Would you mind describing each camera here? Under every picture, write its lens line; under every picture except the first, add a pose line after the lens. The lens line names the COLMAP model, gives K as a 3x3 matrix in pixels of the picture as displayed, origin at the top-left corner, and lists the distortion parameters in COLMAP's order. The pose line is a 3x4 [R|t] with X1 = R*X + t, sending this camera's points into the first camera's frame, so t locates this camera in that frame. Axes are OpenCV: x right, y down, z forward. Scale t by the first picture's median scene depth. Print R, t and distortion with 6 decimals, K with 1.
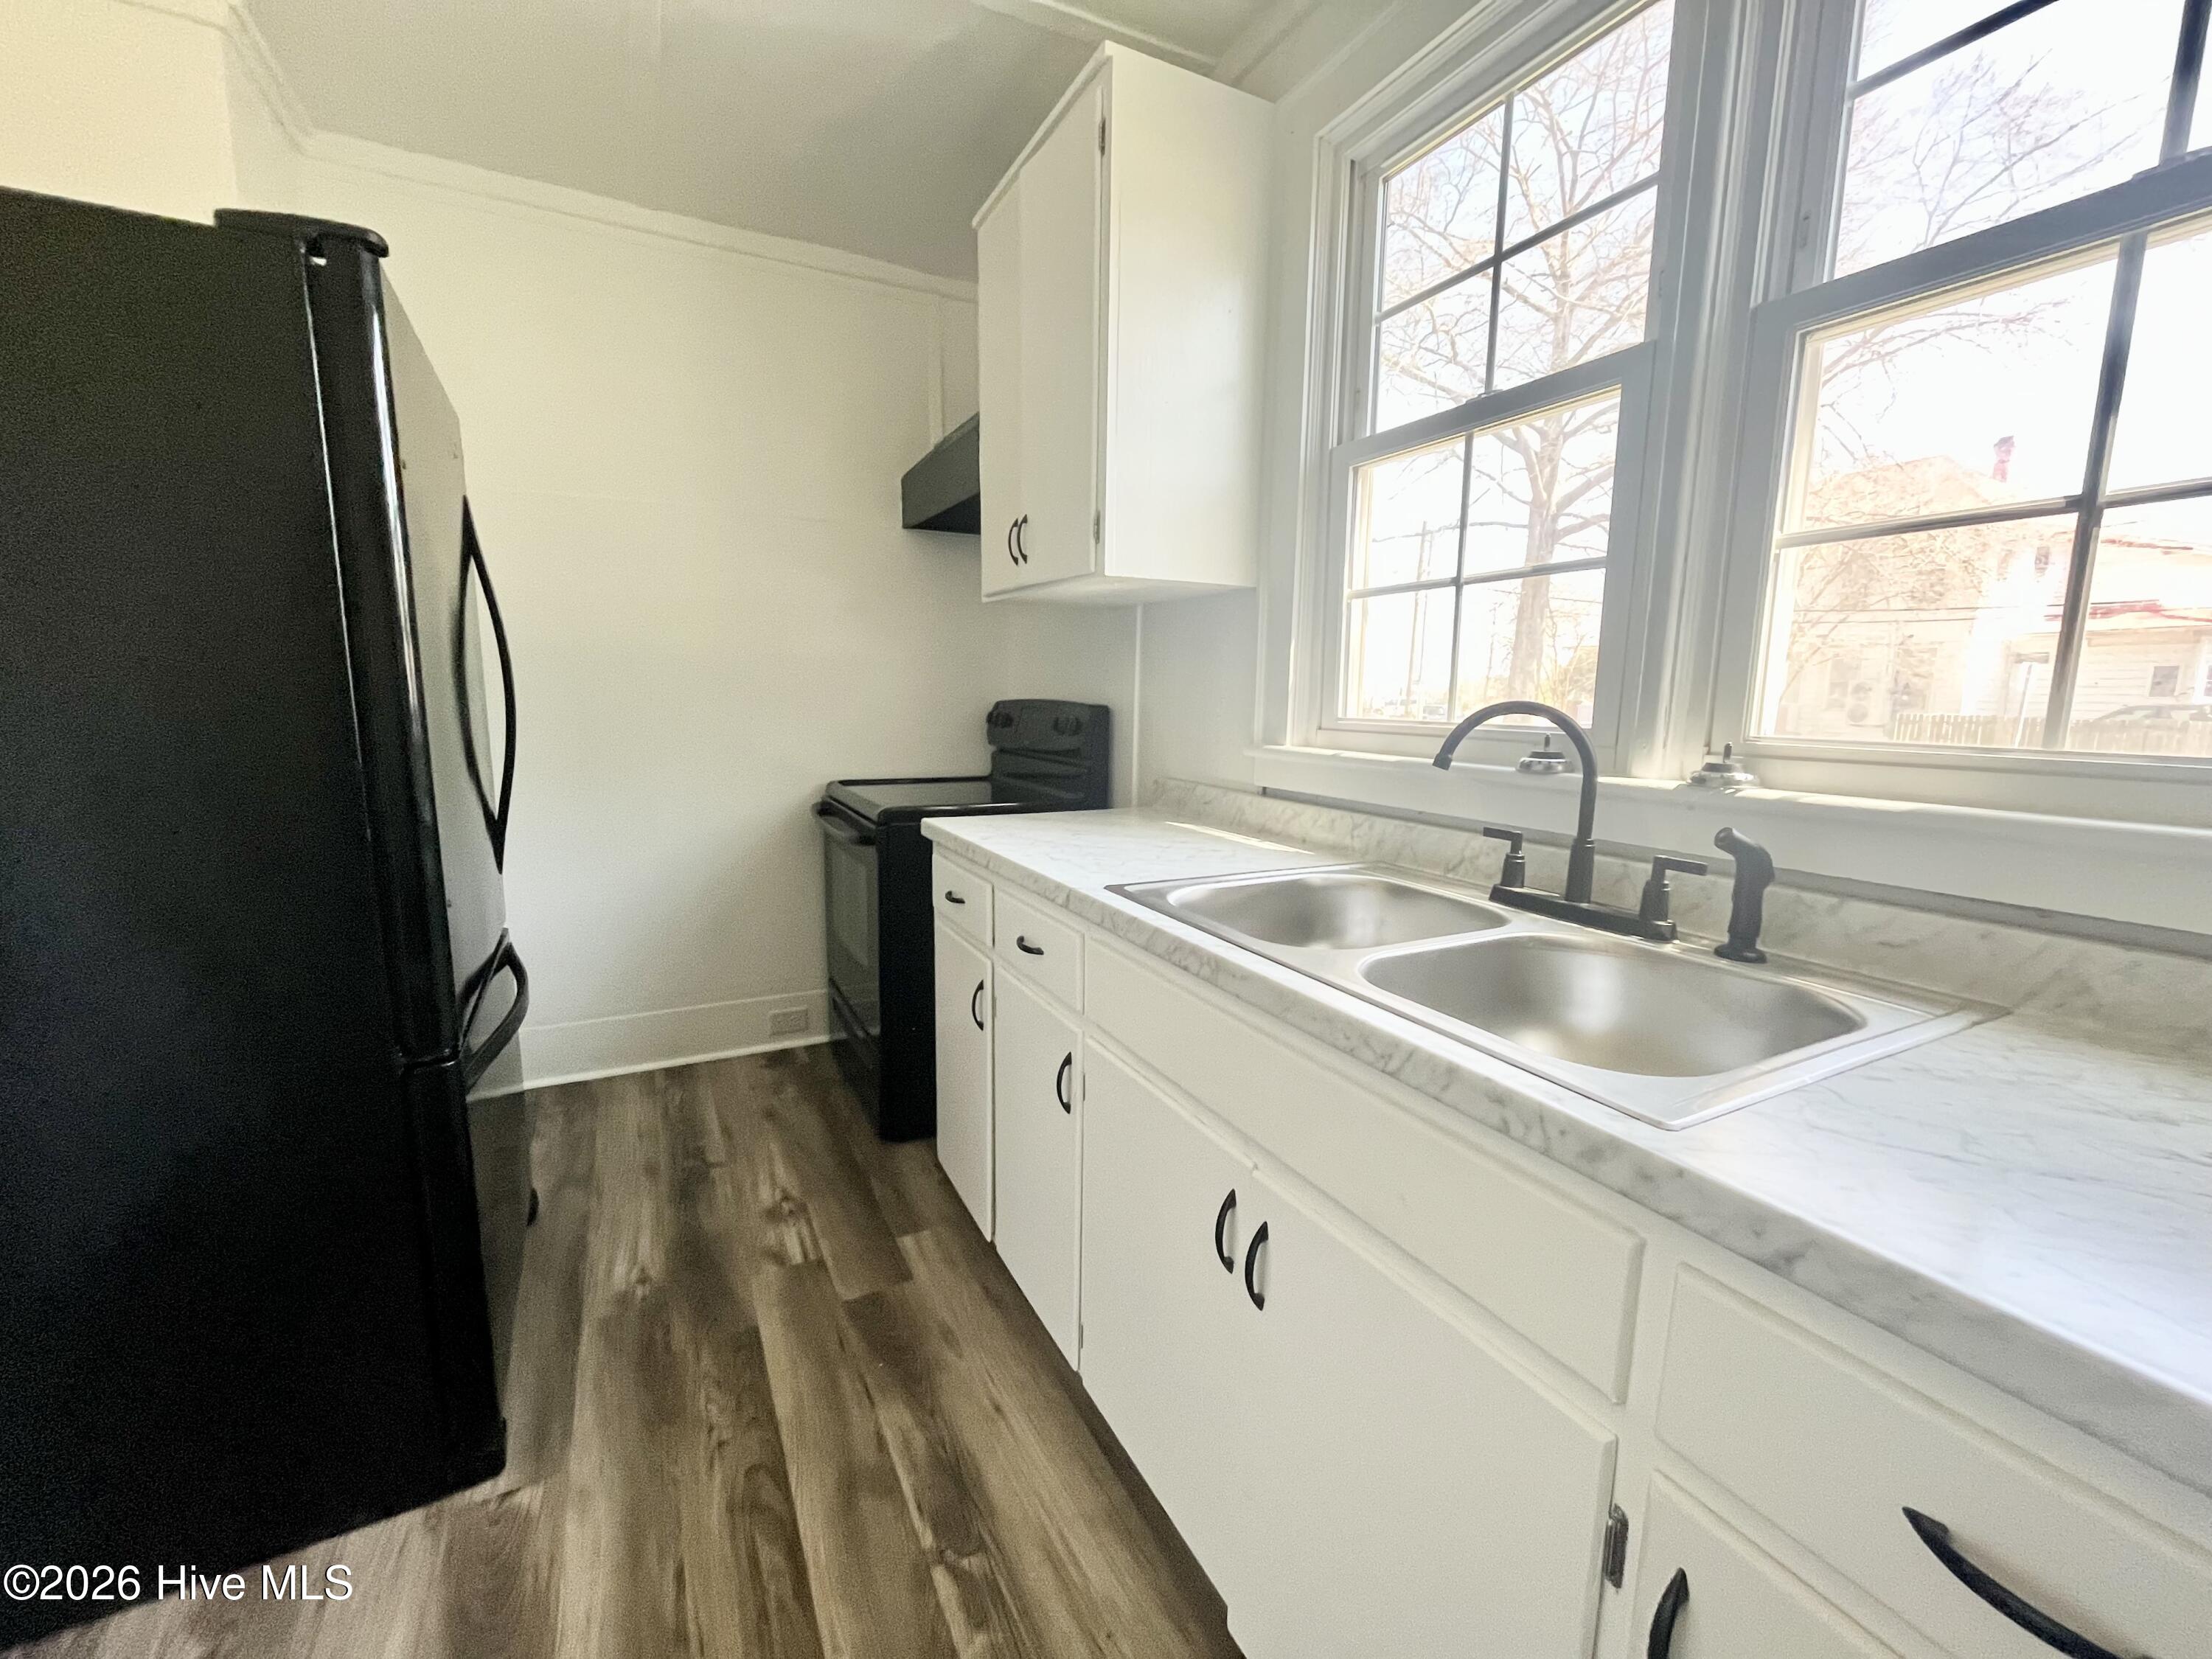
lens RADIAL K [[891.7, 0, 1114.5], [0, 891.7, 830.9], [0, 0, 1]] dist [-0.009660, 0.000233]
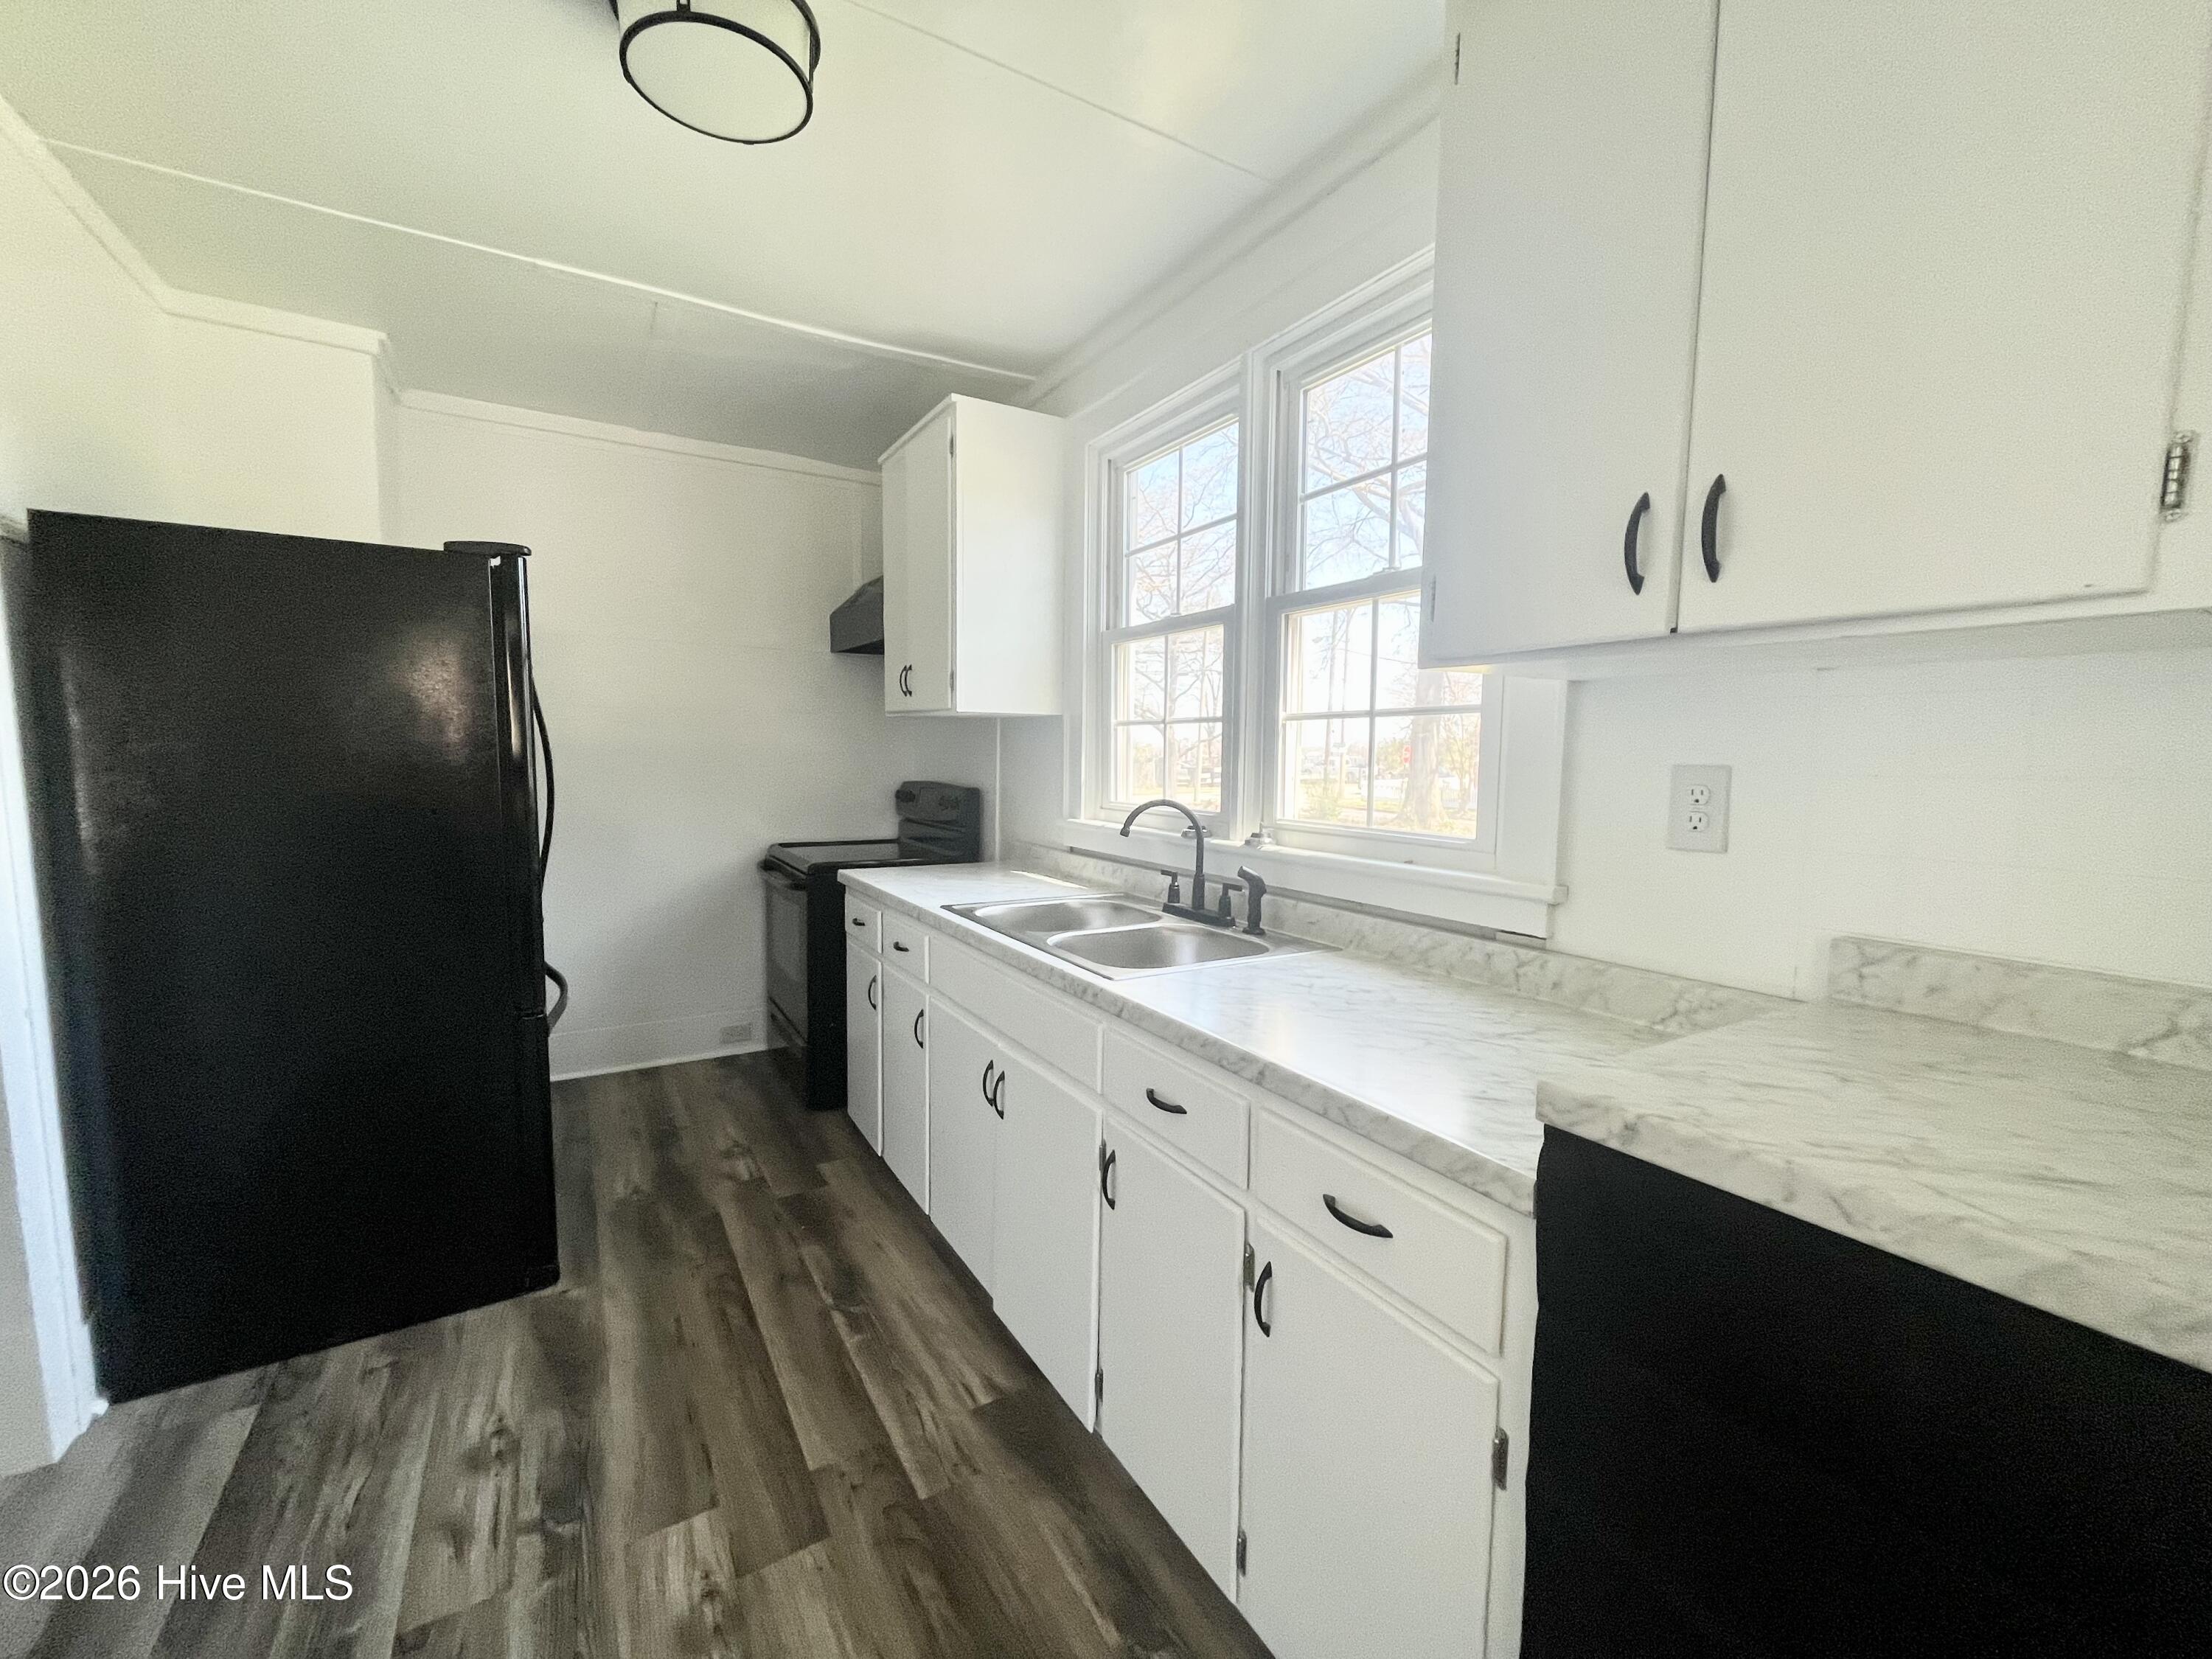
lens RADIAL K [[891.7, 0, 1114.5], [0, 891.7, 830.9], [0, 0, 1]] dist [-0.009660, 0.000233]
pose [[0.997892, -0.005965, 0.064621, 0.169644], [0.010175, 0.997832, -0.065018, 0.026678], [-0.064093, 0.065539, 0.995790, -0.577889]]
